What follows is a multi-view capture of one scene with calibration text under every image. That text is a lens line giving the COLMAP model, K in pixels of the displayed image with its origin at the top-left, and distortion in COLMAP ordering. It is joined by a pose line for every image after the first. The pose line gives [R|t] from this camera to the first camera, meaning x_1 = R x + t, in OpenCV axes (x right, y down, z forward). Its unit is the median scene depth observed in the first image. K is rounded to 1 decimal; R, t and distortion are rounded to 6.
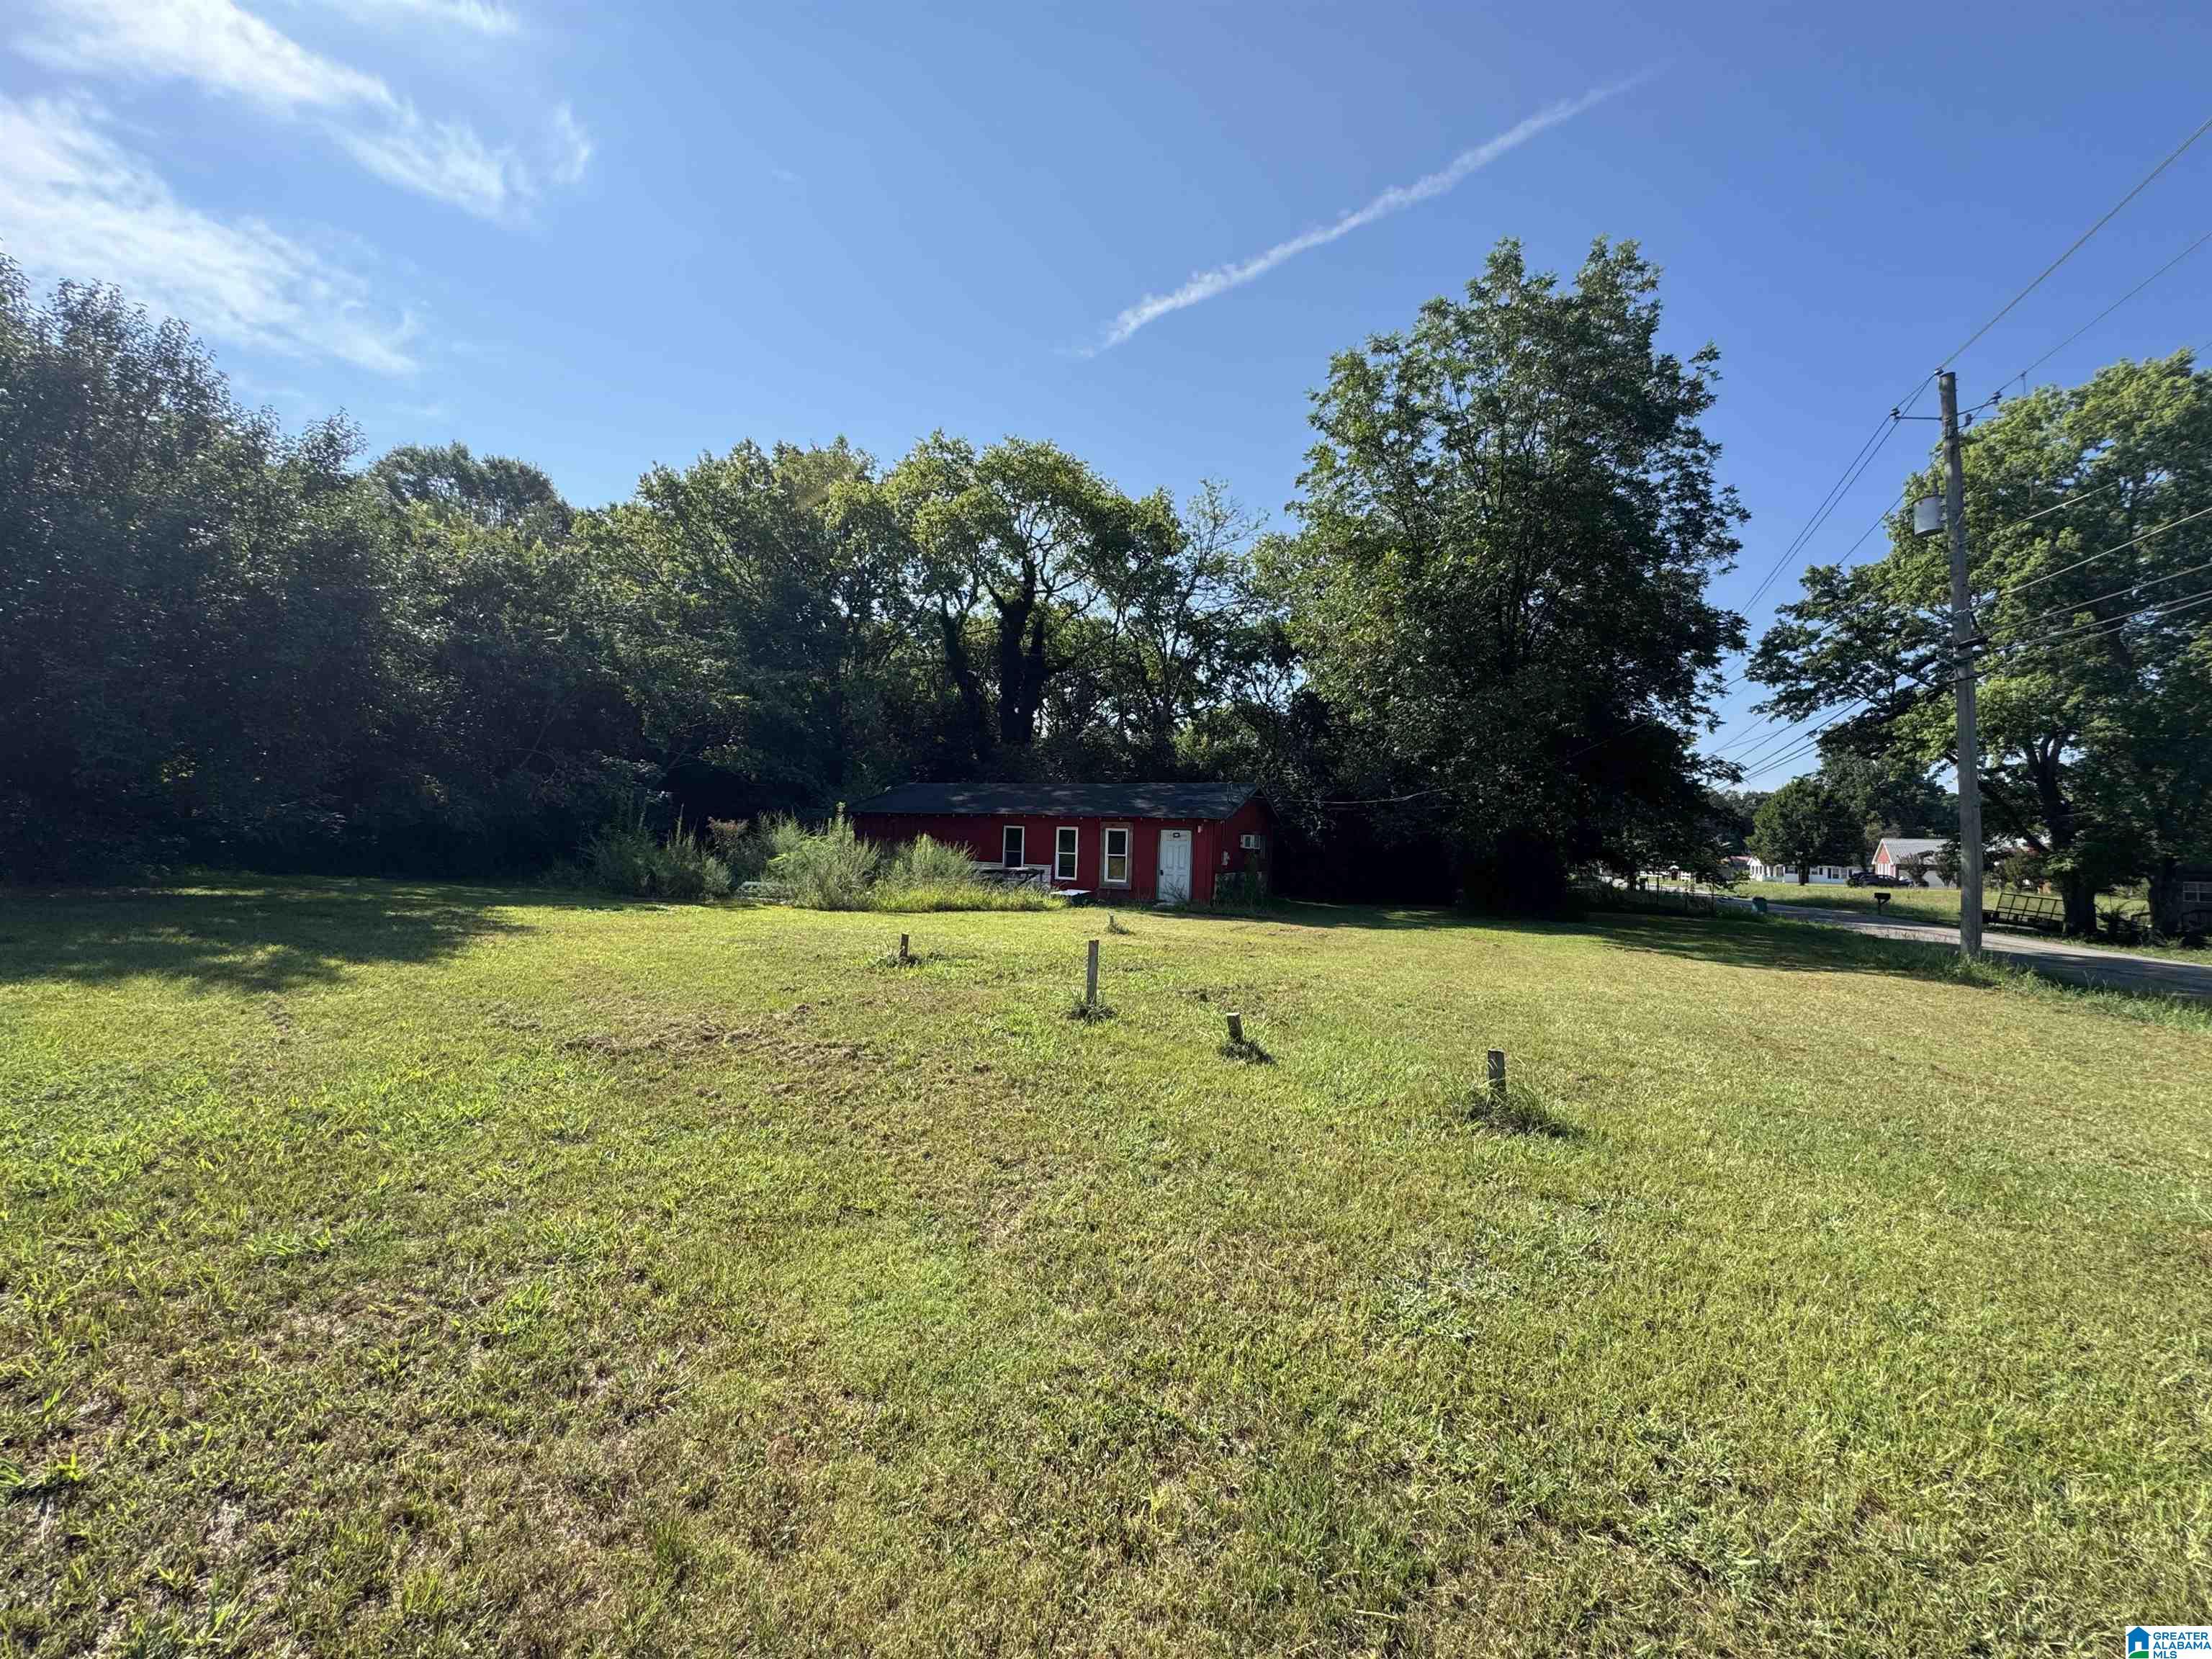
lens RADIAL K [[883.9, 0, 1101.6], [0, 883.9, 833.4], [0, 0, 1]] dist [-0.003508, 0.000536]
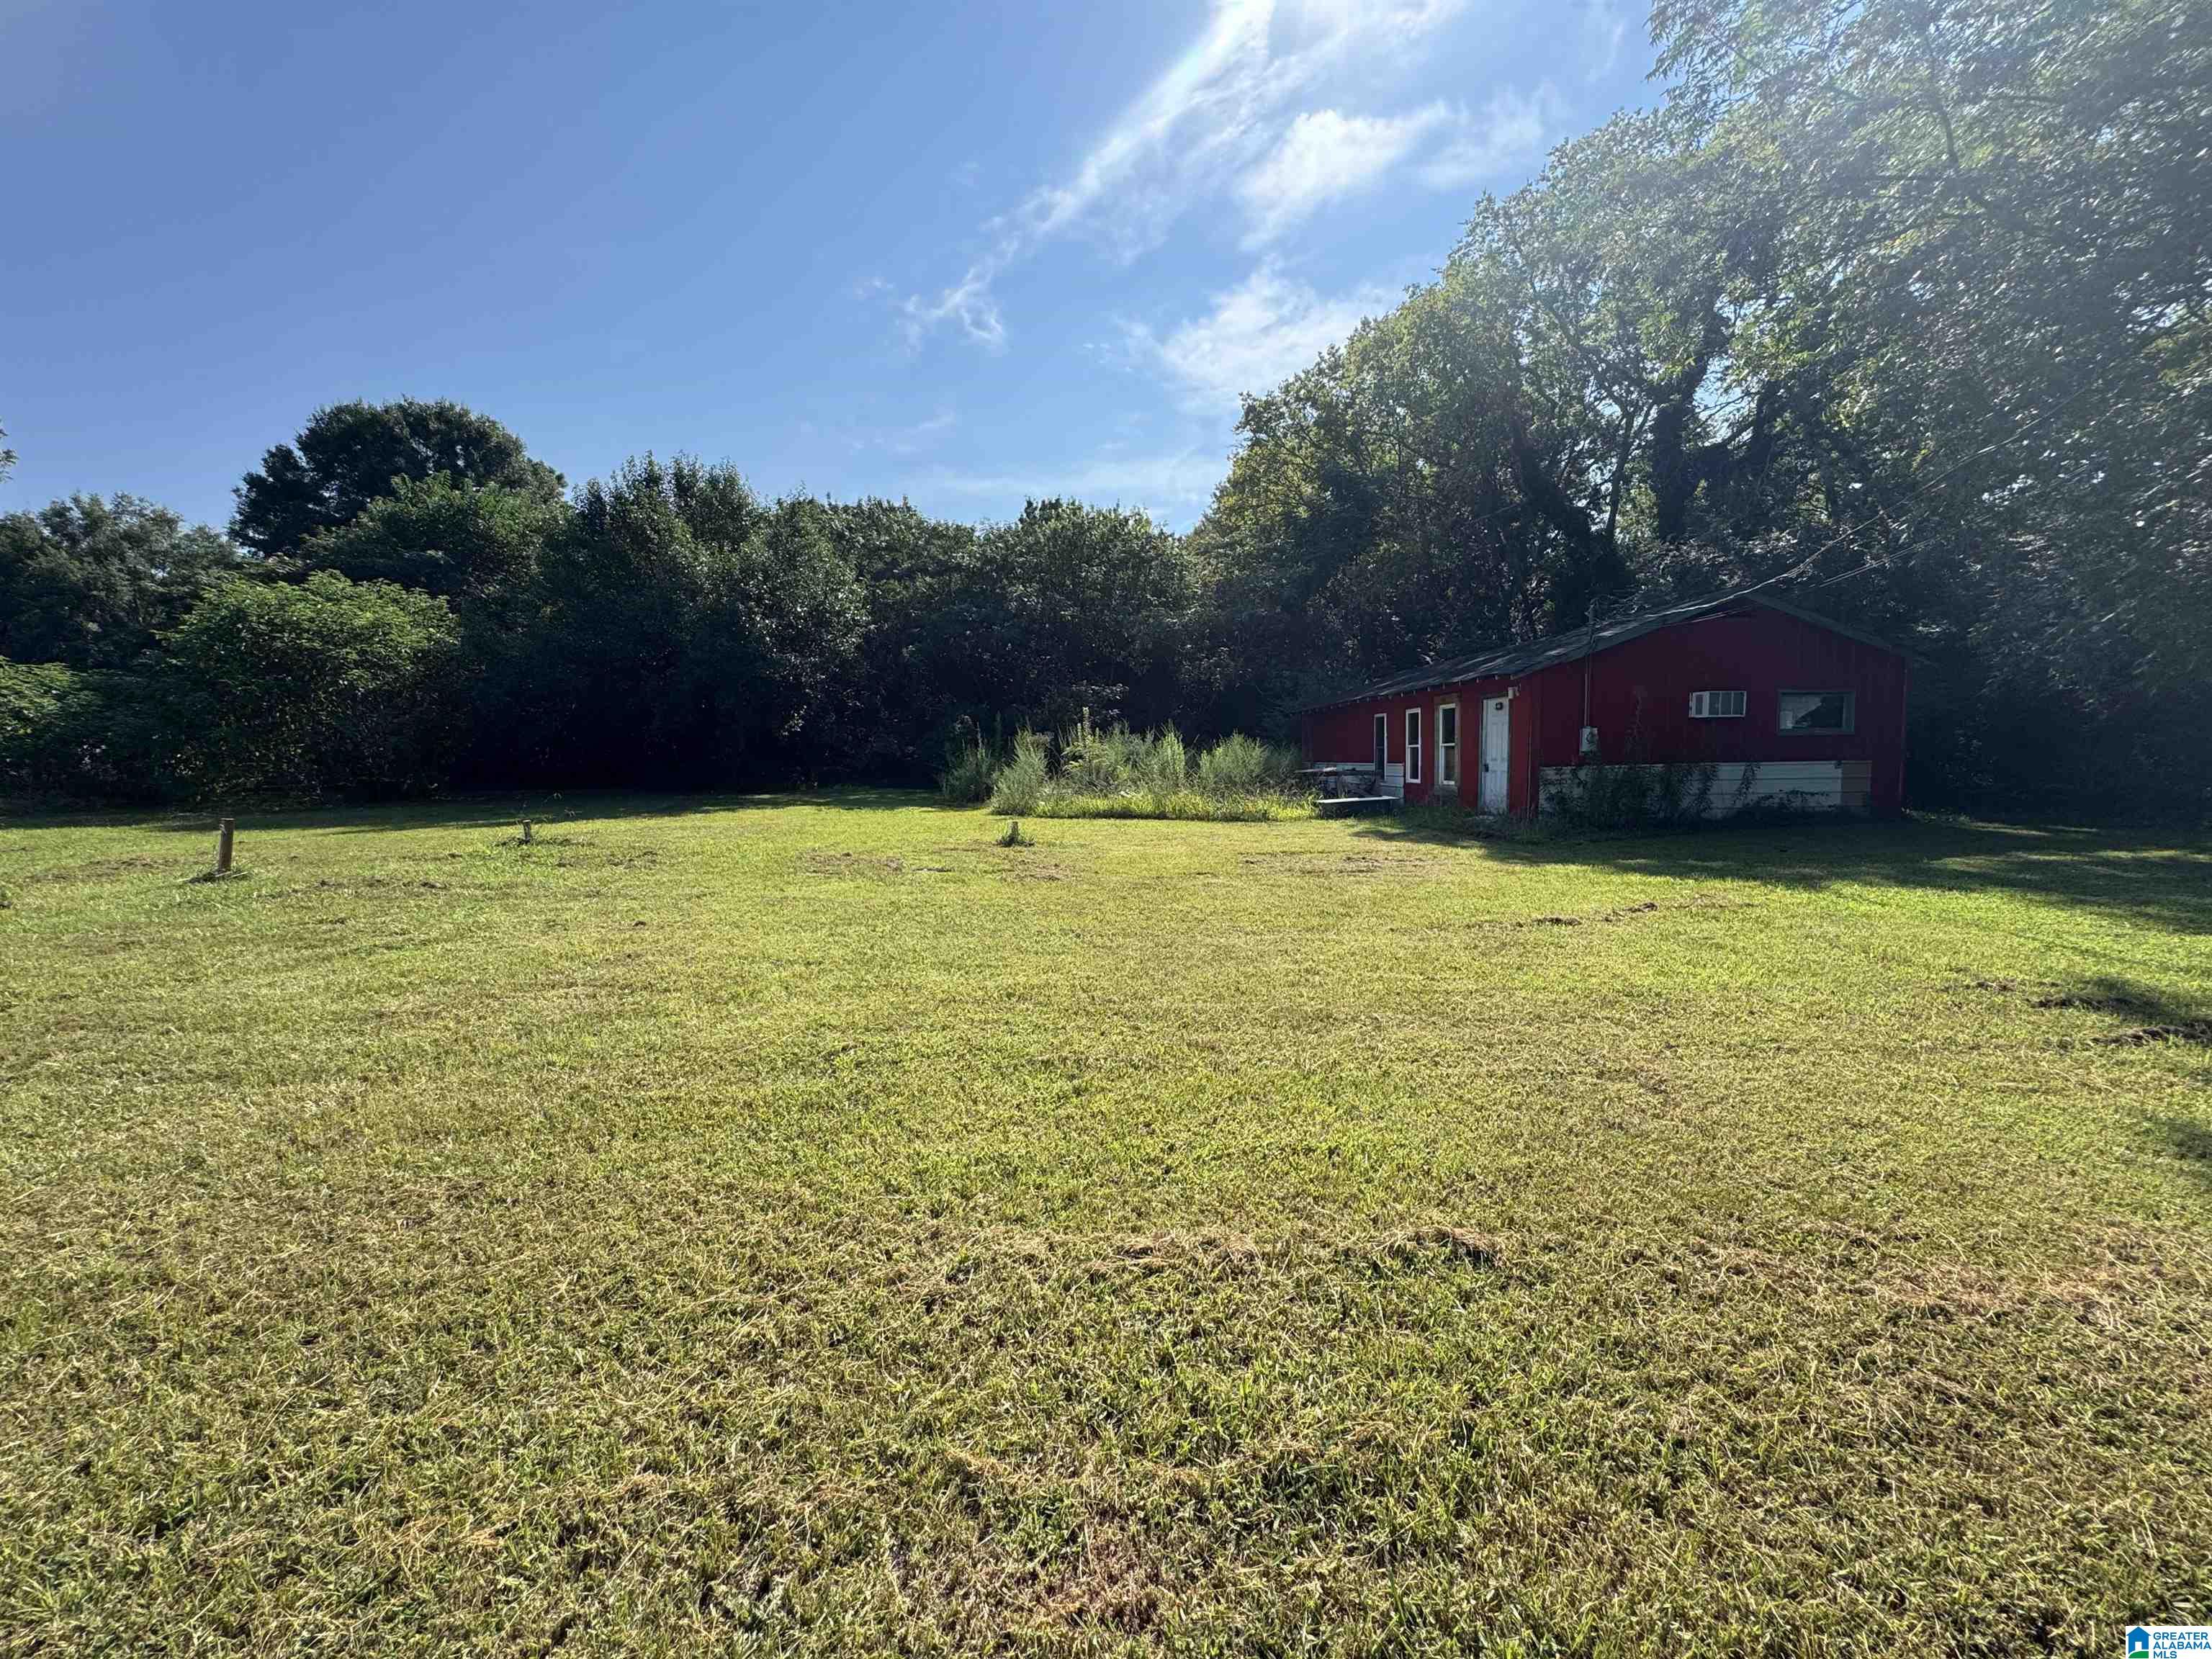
lens RADIAL K [[883.9, 0, 1102.5], [0, 883.9, 827.3], [0, 0, 1]] dist [-0.003508, 0.000536]
pose [[0.423539, 0.028509, -0.905429, 0.519233], [0.046282, 0.997518, 0.053059, 0.040194], [0.904695, -0.064378, 0.421168, 0.493978]]
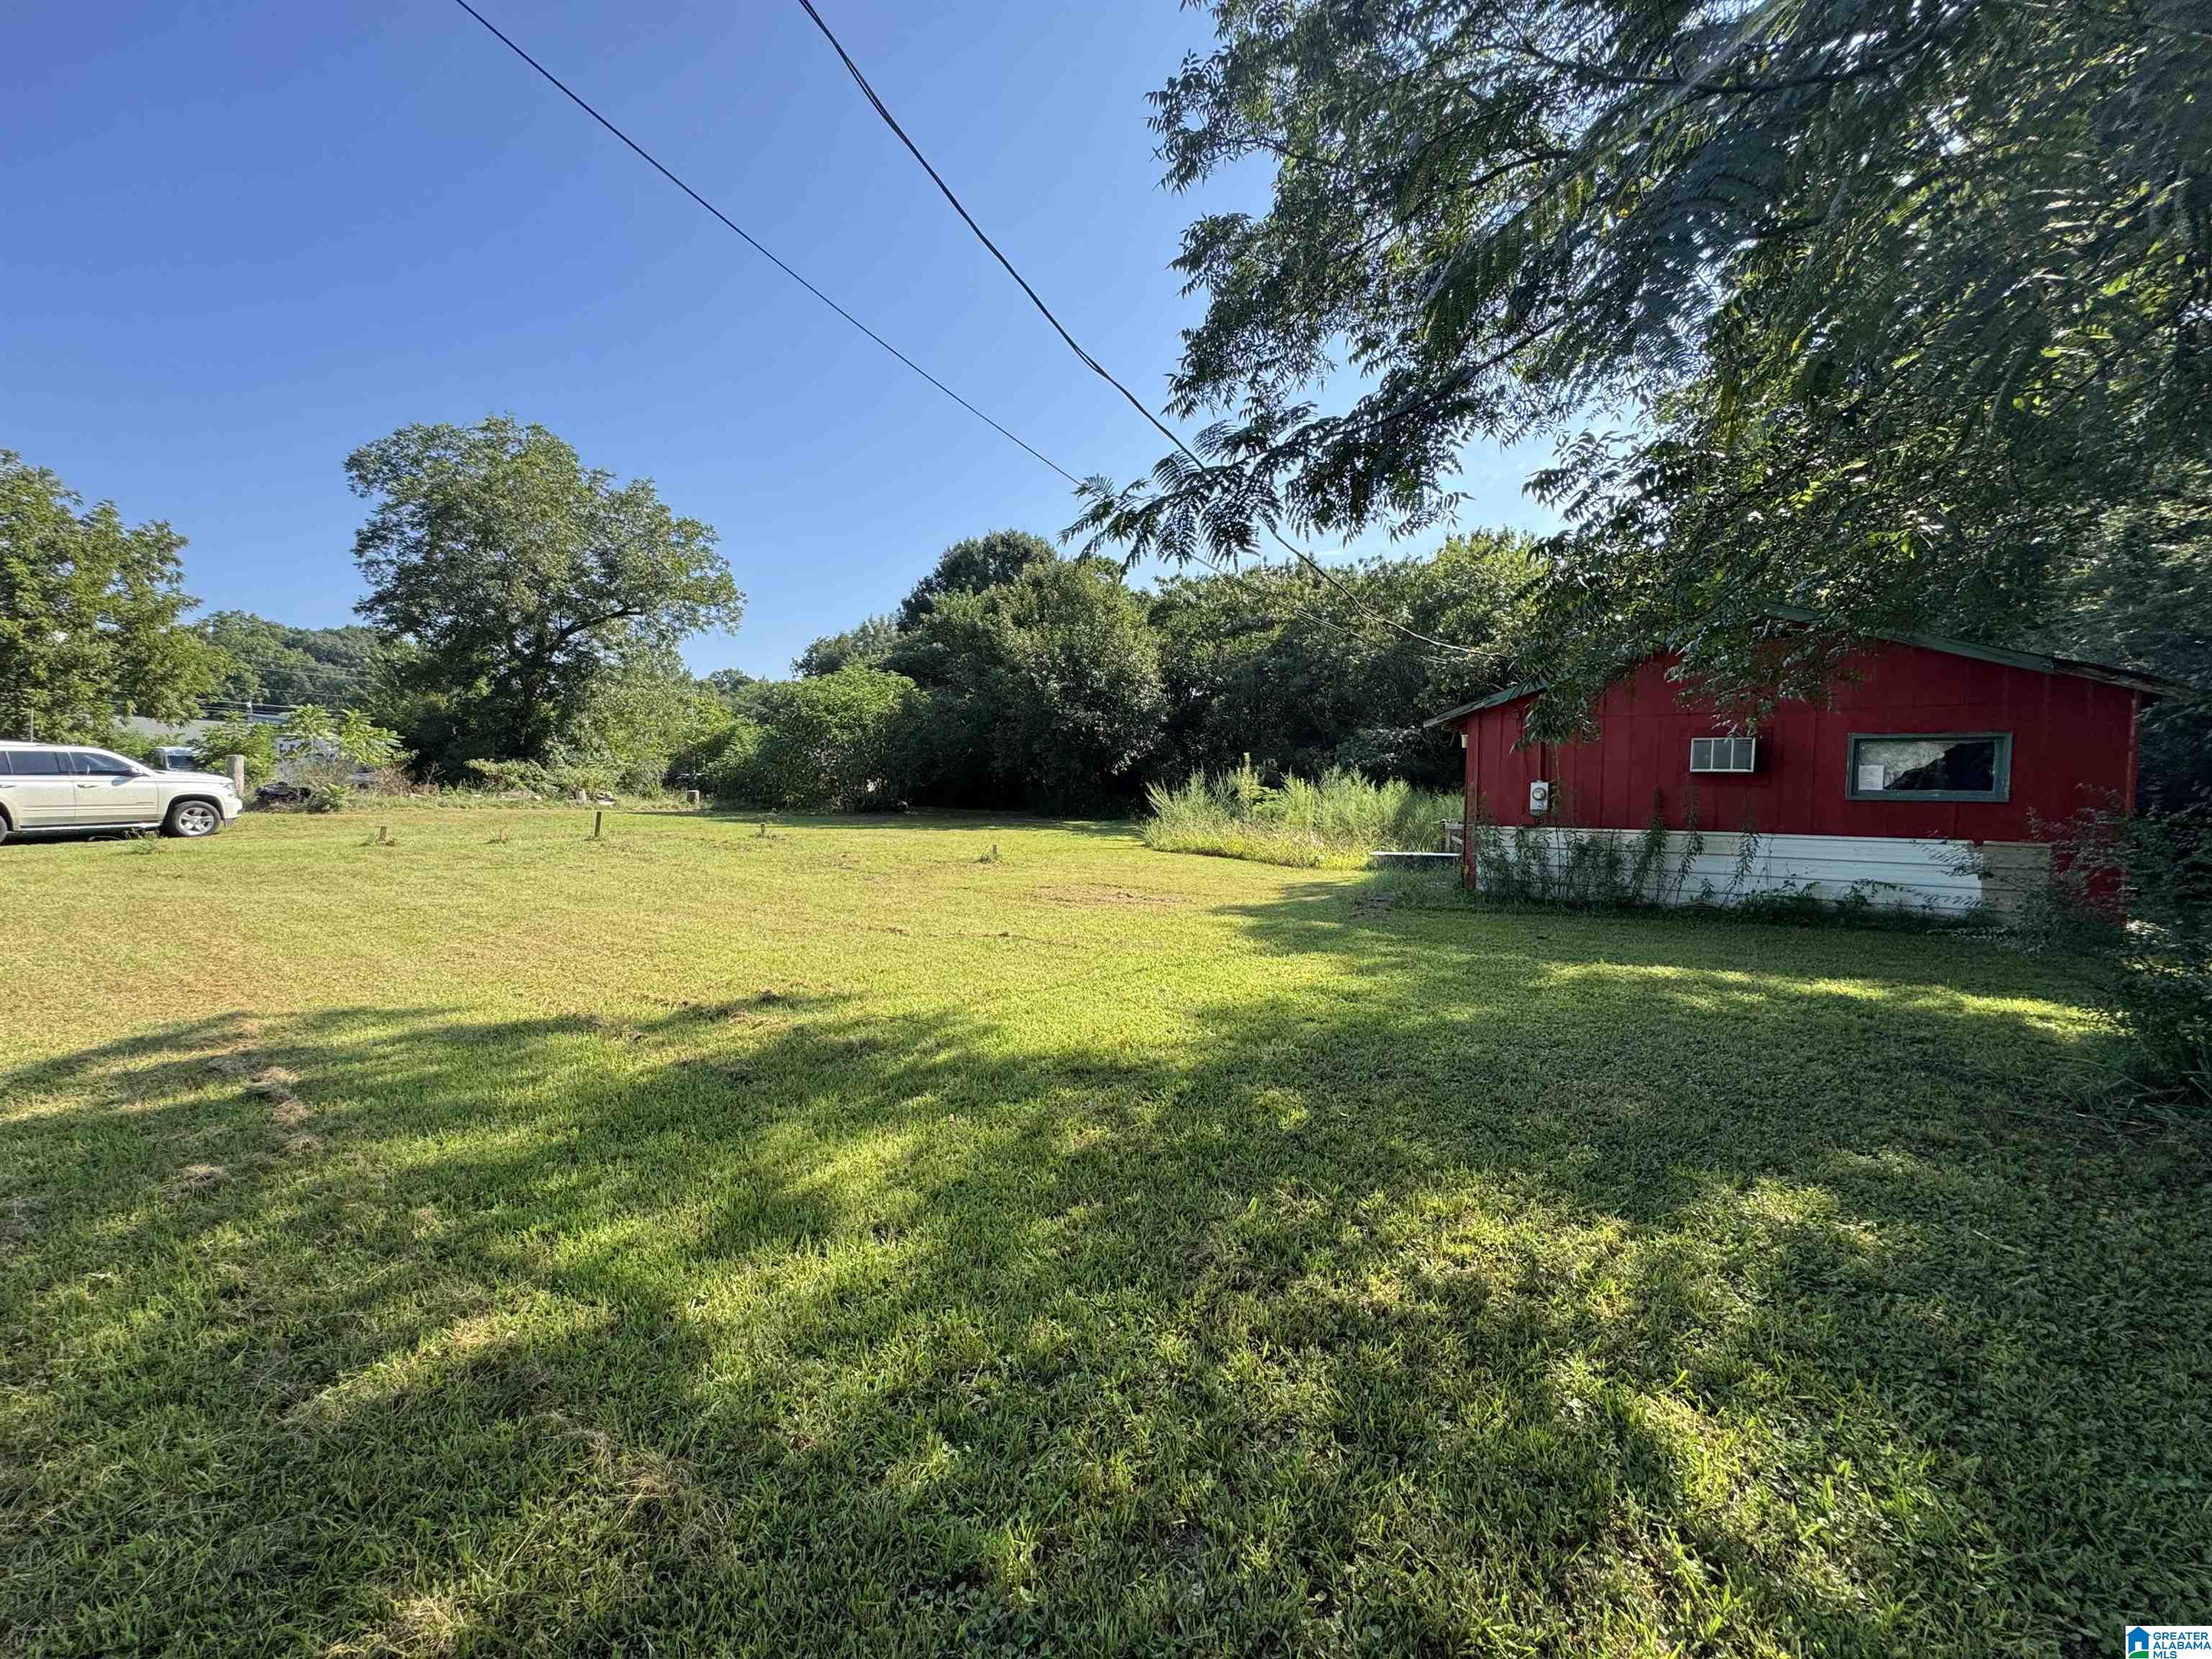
lens RADIAL K [[883.9, 0, 1100.1], [0, 883.9, 836.4], [0, 0, 1]] dist [-0.003508, 0.000536]
pose [[-0.235428, 0.006213, -0.971872, 0.668927], [-0.011630, 0.999890, 0.009210, 0.049176], [0.971822, 0.013471, -0.235329, 0.914982]]
